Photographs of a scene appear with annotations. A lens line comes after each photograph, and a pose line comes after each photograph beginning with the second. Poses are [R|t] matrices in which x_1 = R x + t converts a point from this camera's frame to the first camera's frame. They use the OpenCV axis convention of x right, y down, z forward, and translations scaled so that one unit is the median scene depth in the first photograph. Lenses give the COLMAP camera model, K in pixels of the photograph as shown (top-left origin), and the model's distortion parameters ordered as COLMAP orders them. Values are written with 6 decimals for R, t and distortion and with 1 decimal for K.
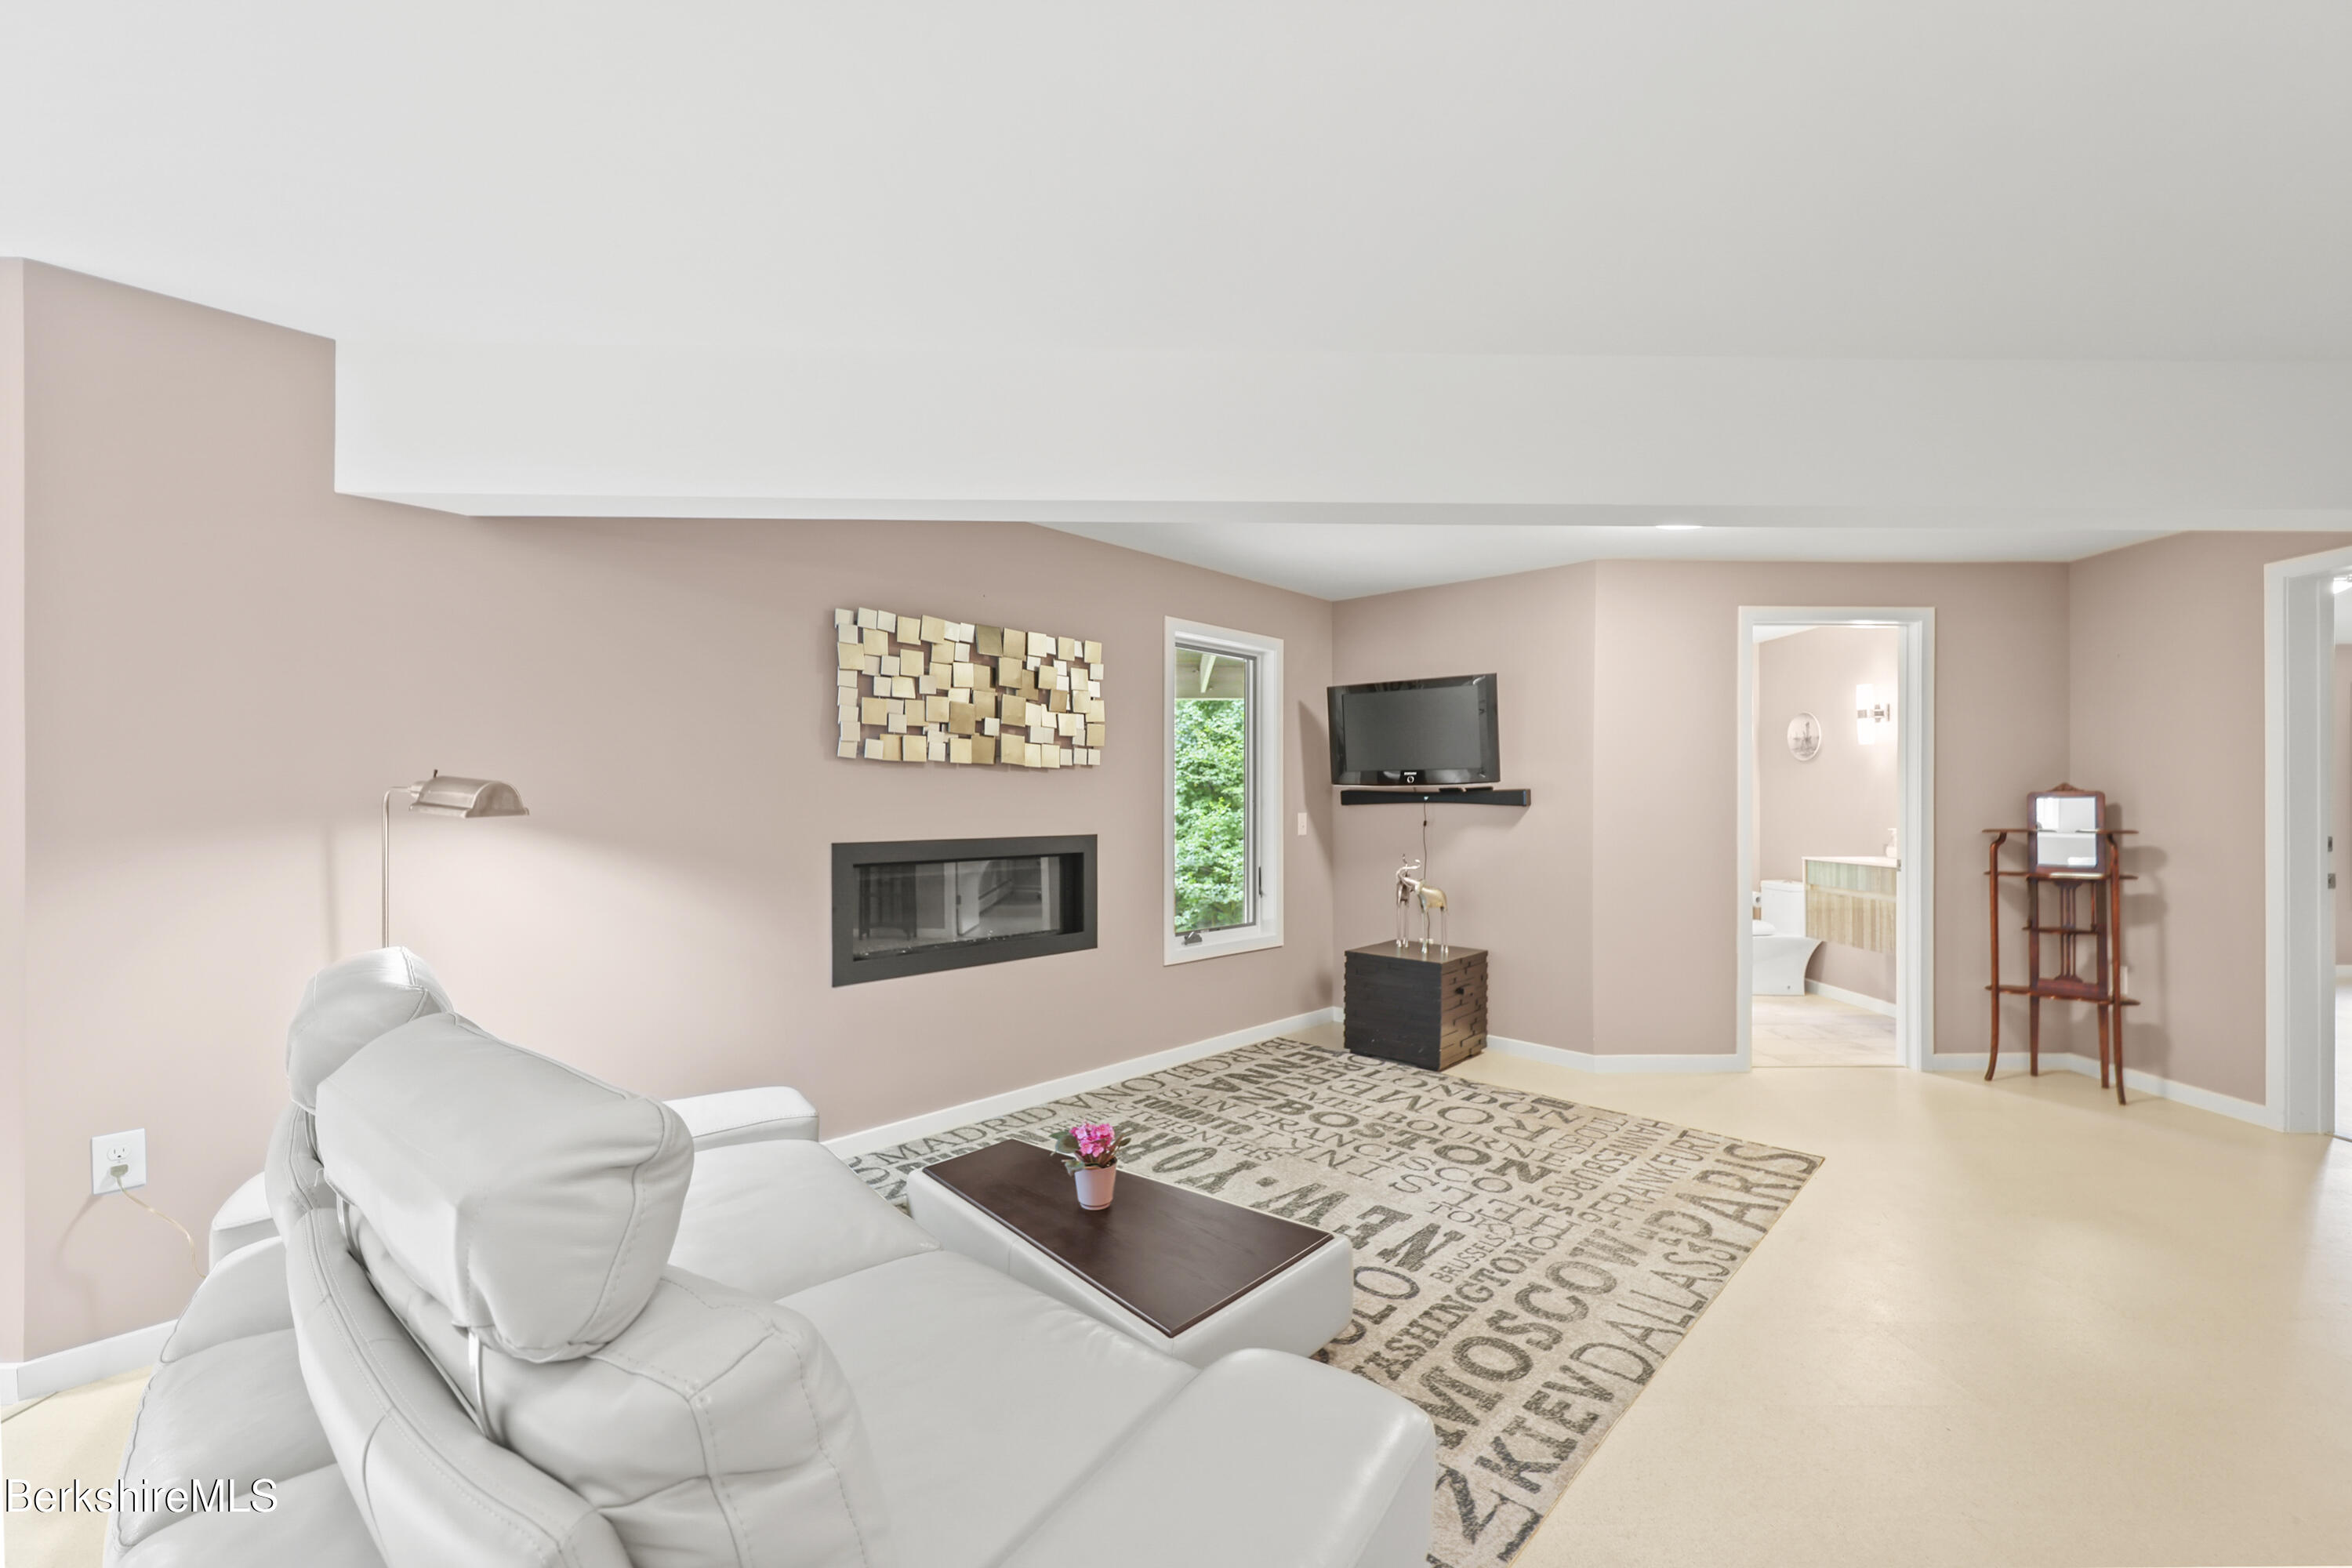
lens RADIAL K [[959.4, 0, 1175.3], [0, 959.4, 805.7], [0, 0, 1]] dist [0.000757, 0.000240]
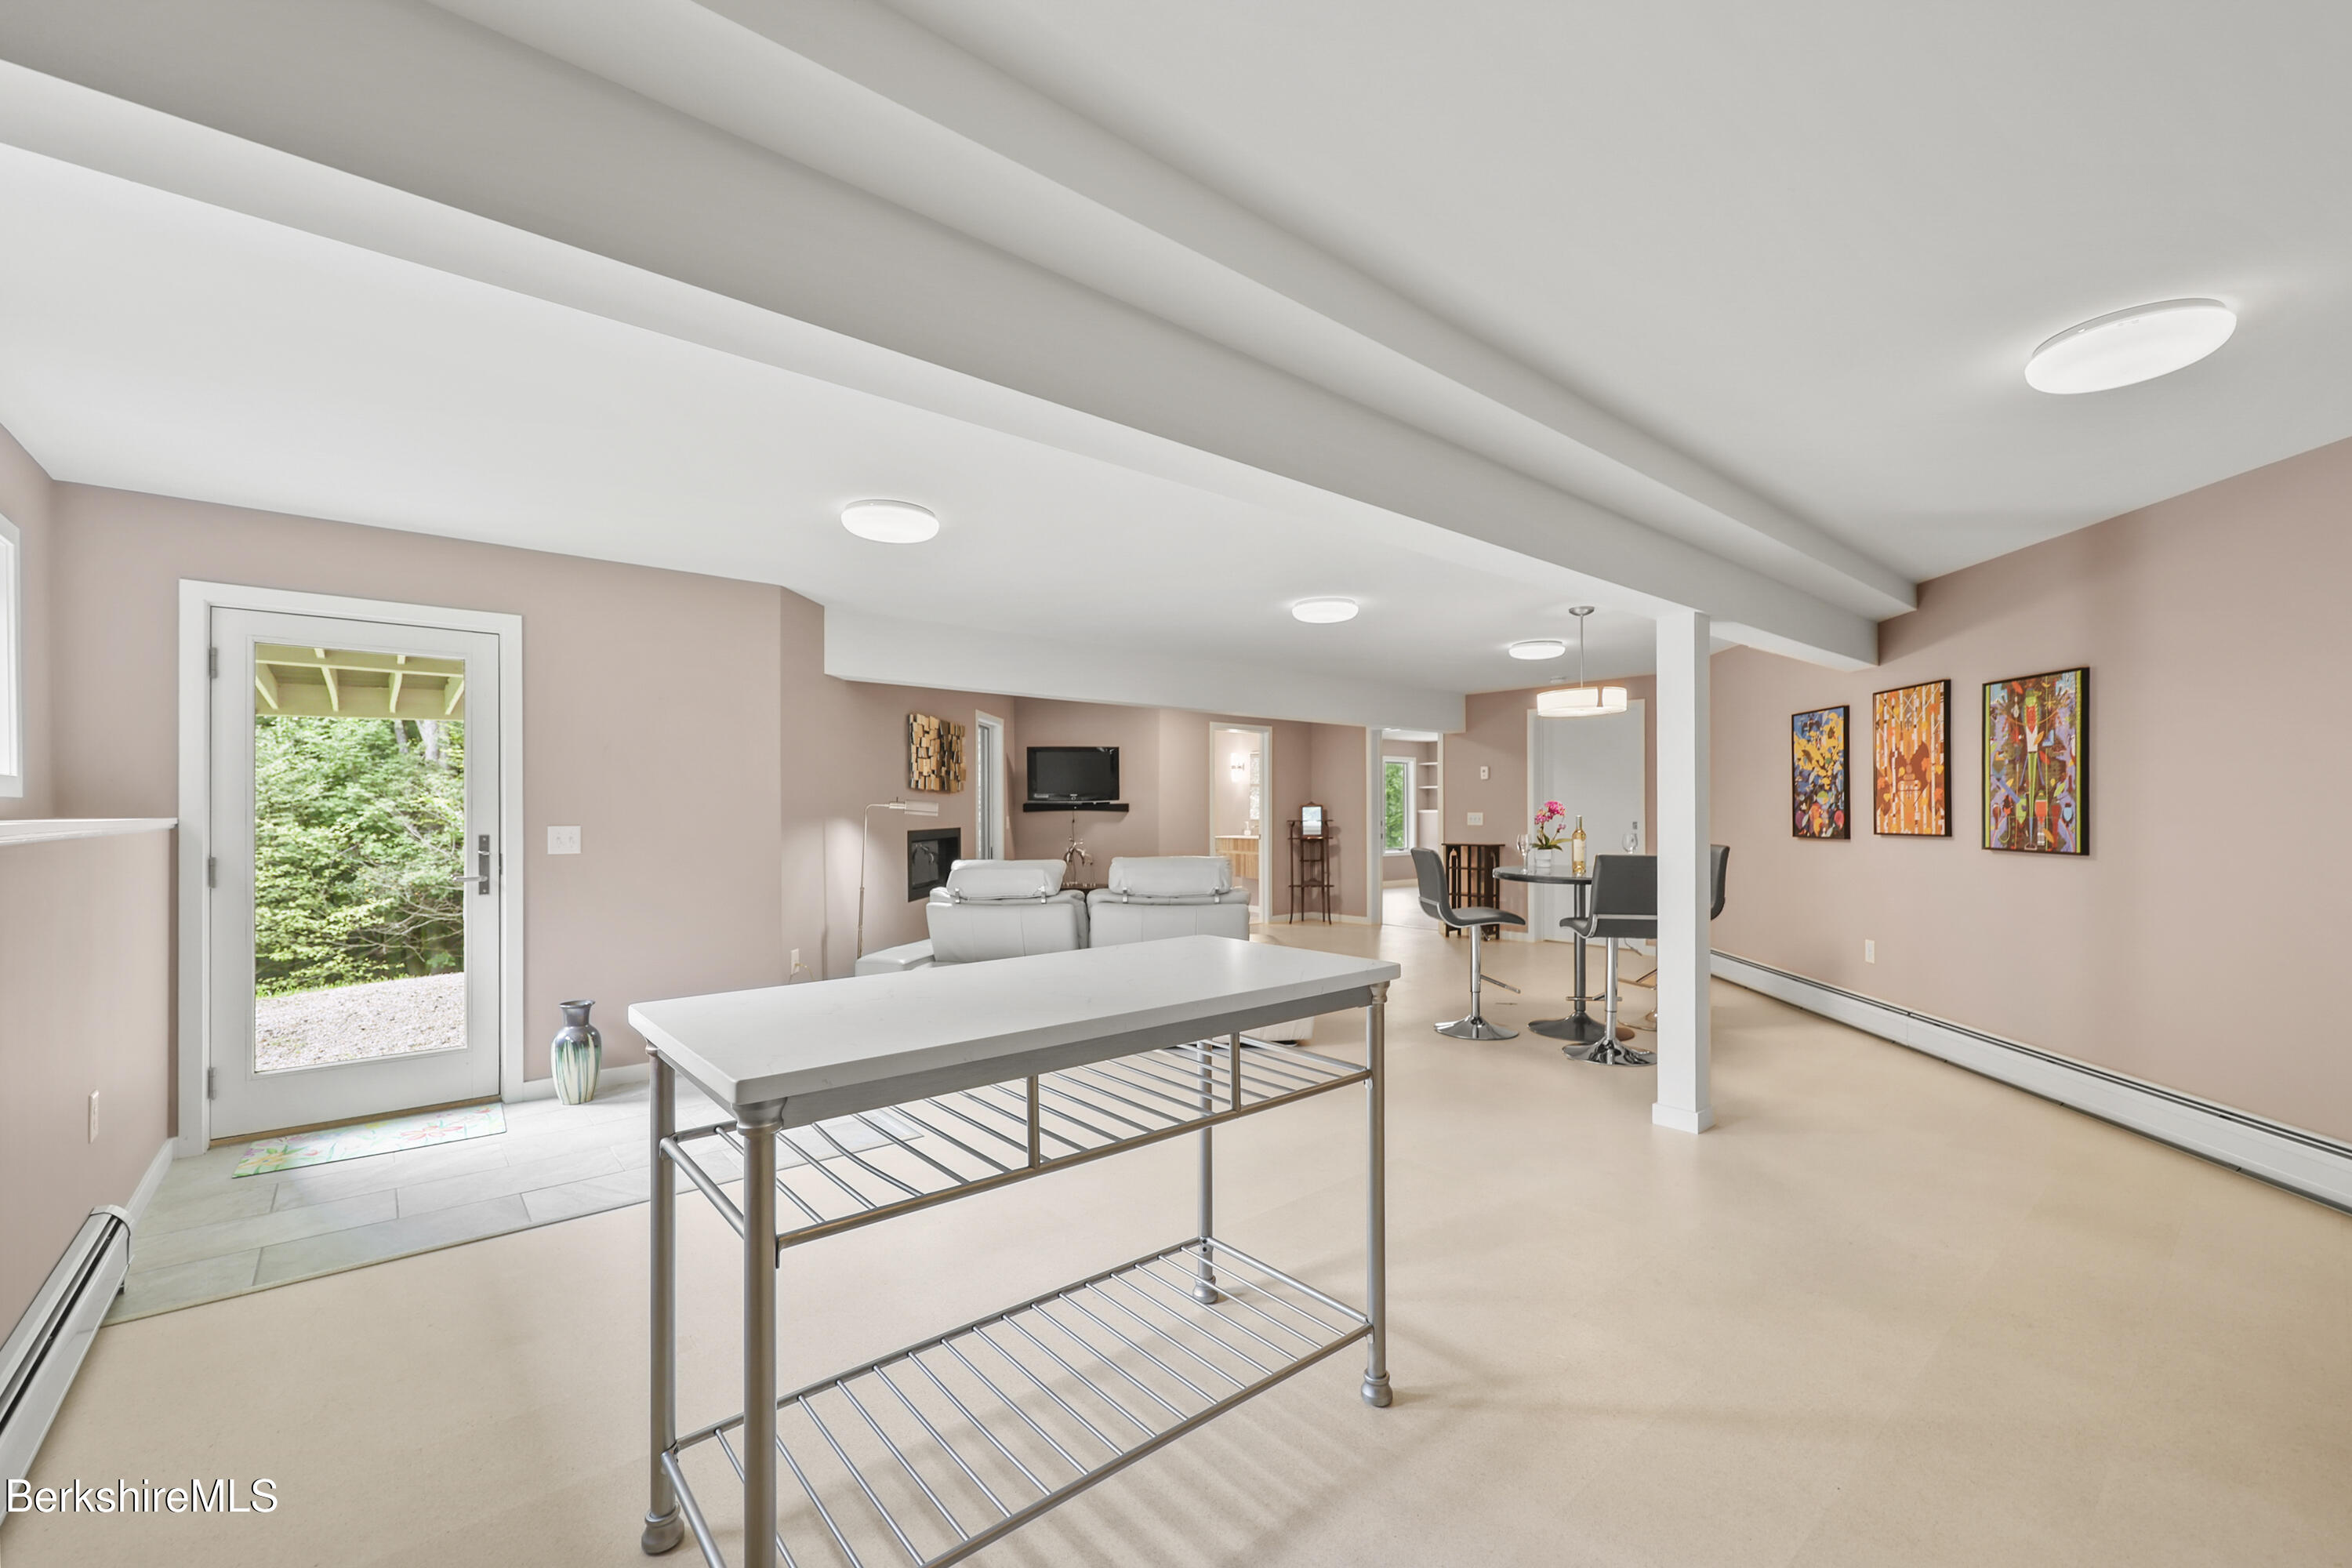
lens RADIAL K [[959.4, 0, 1175.3], [0, 959.4, 805.7], [0, 0, 1]] dist [0.000757, 0.000240]
pose [[0.776265, 0.000227, 0.630407, -1.141427], [0.006033, 0.999951, -0.007789, 0.005401], [-0.630378, 0.009850, 0.776226, -0.883374]]
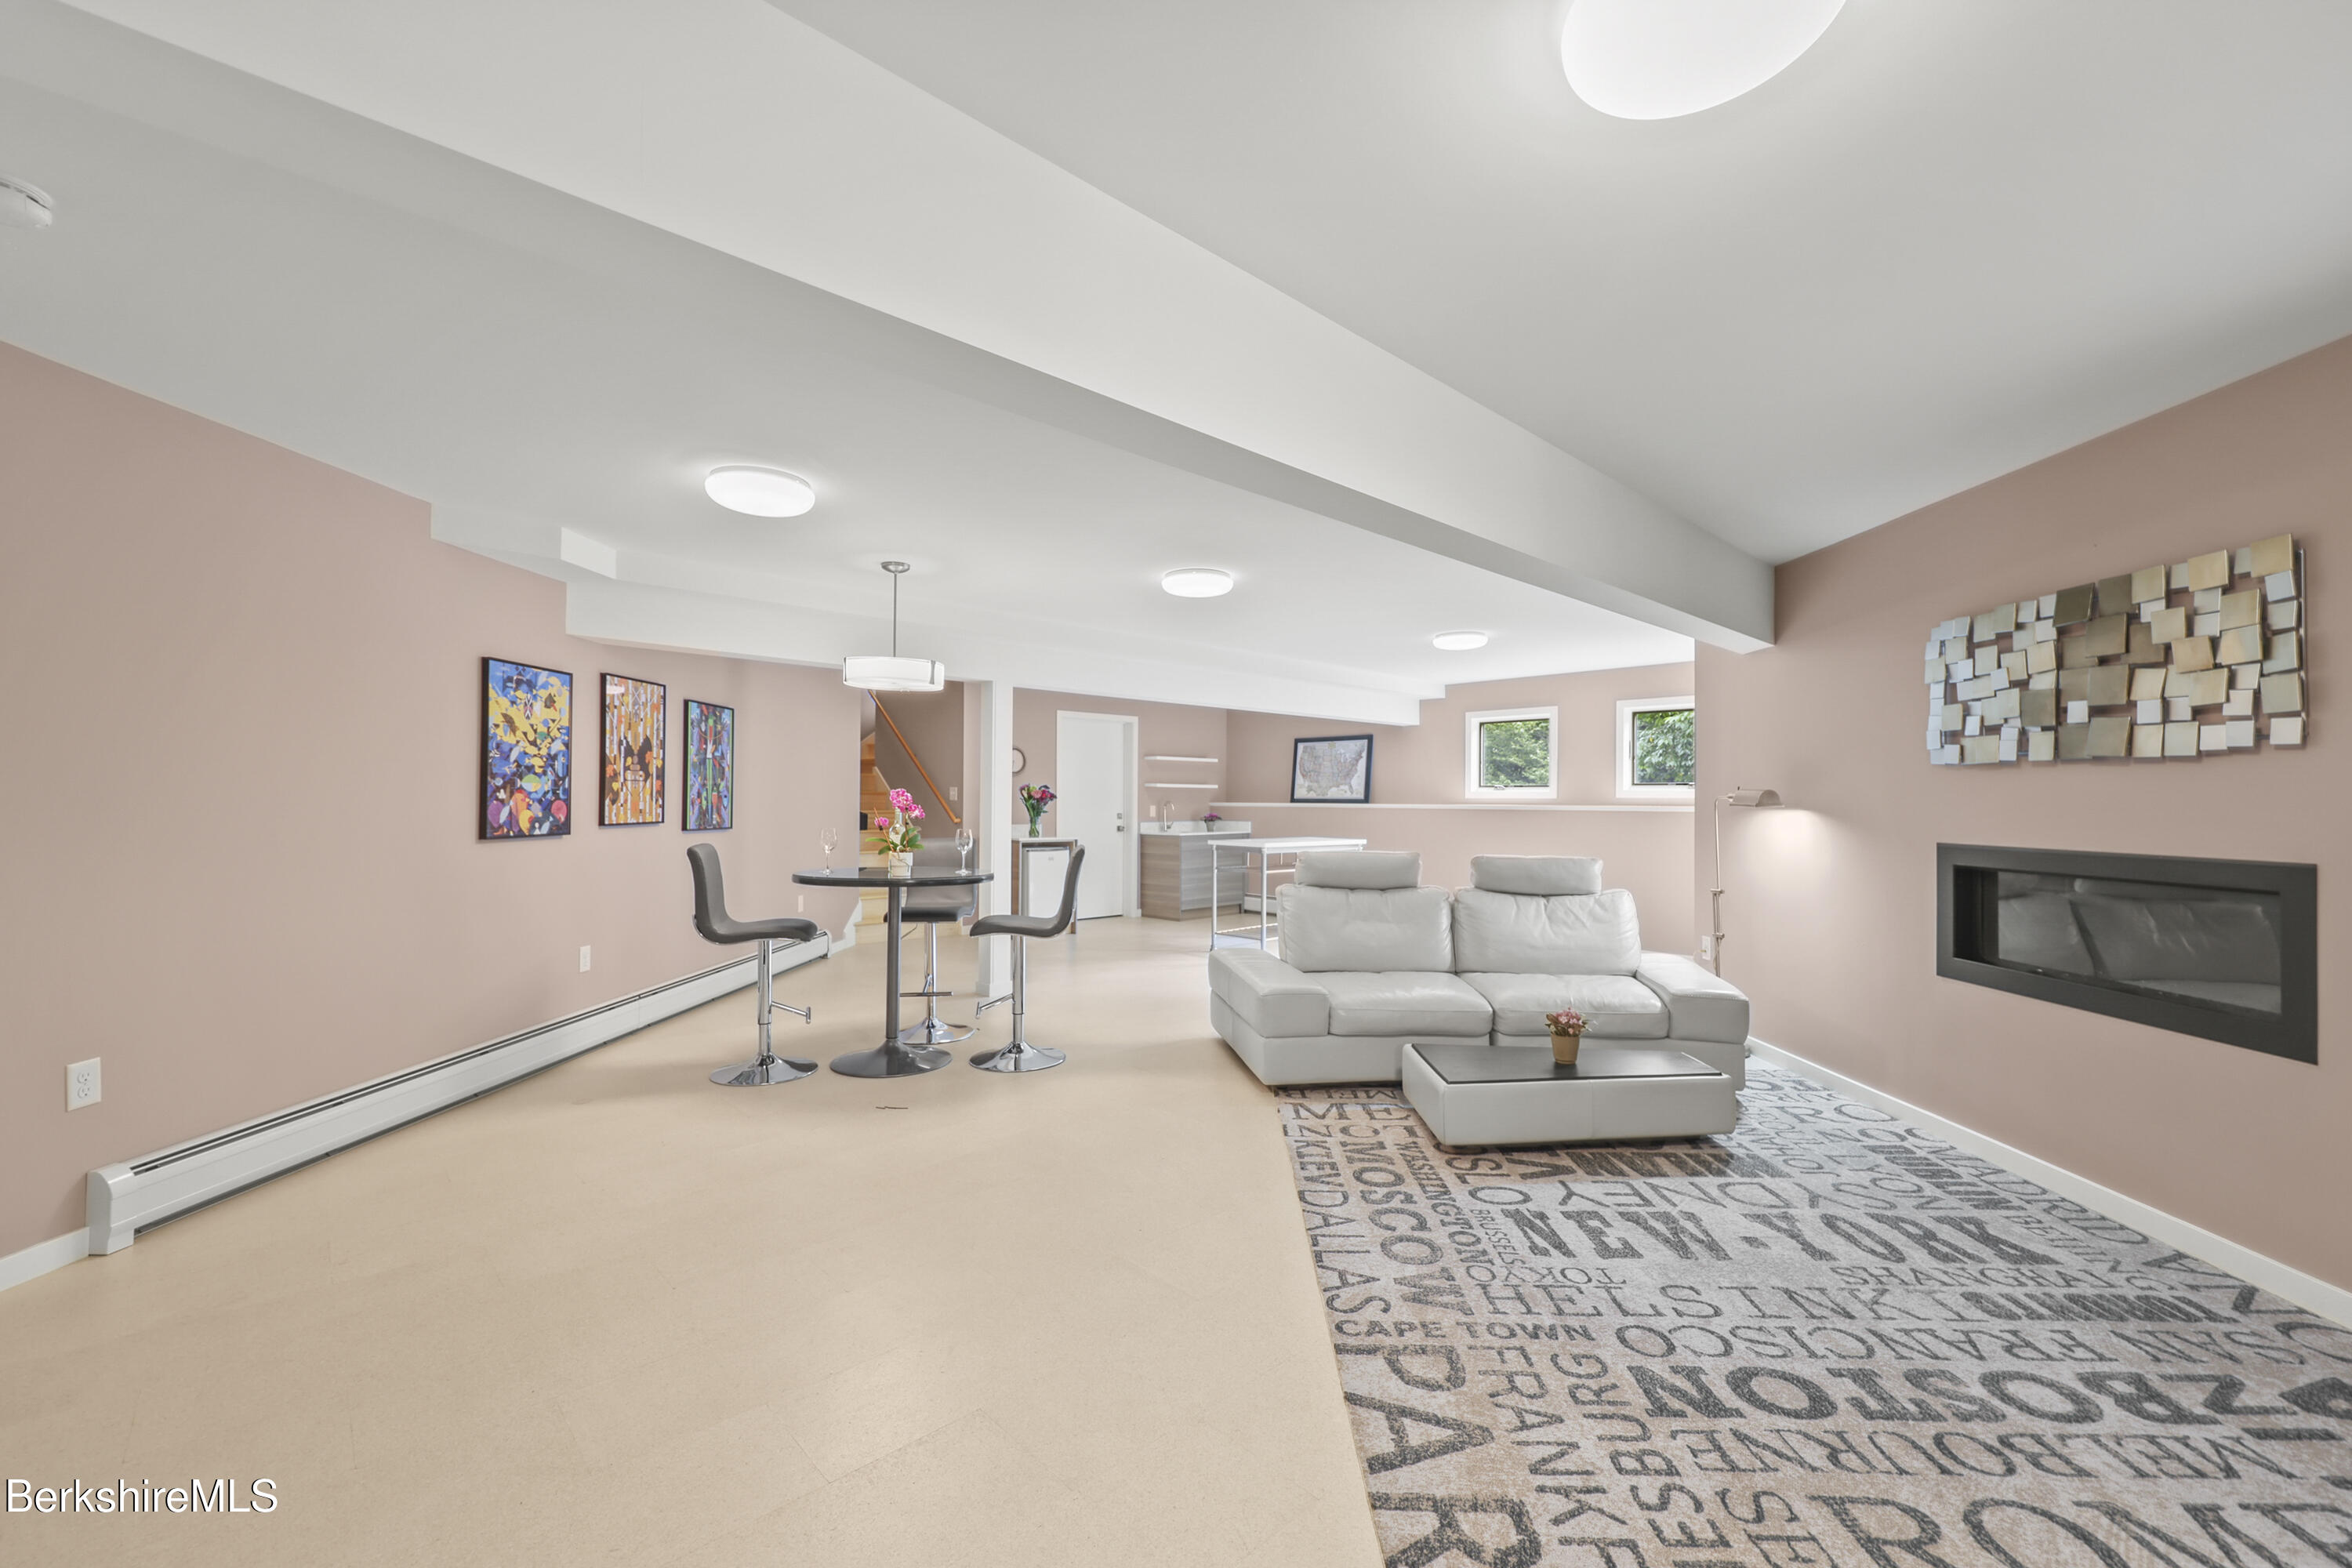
lens RADIAL K [[959.4, 0, 1175.3], [0, 959.4, 805.7], [0, 0, 1]] dist [0.000757, 0.000240]
pose [[-0.741634, -0.001656, -0.670803, 0.960261], [-0.009827, 0.999916, 0.008396, -0.003767], [0.670733, 0.012818, -0.741588, 1.160534]]
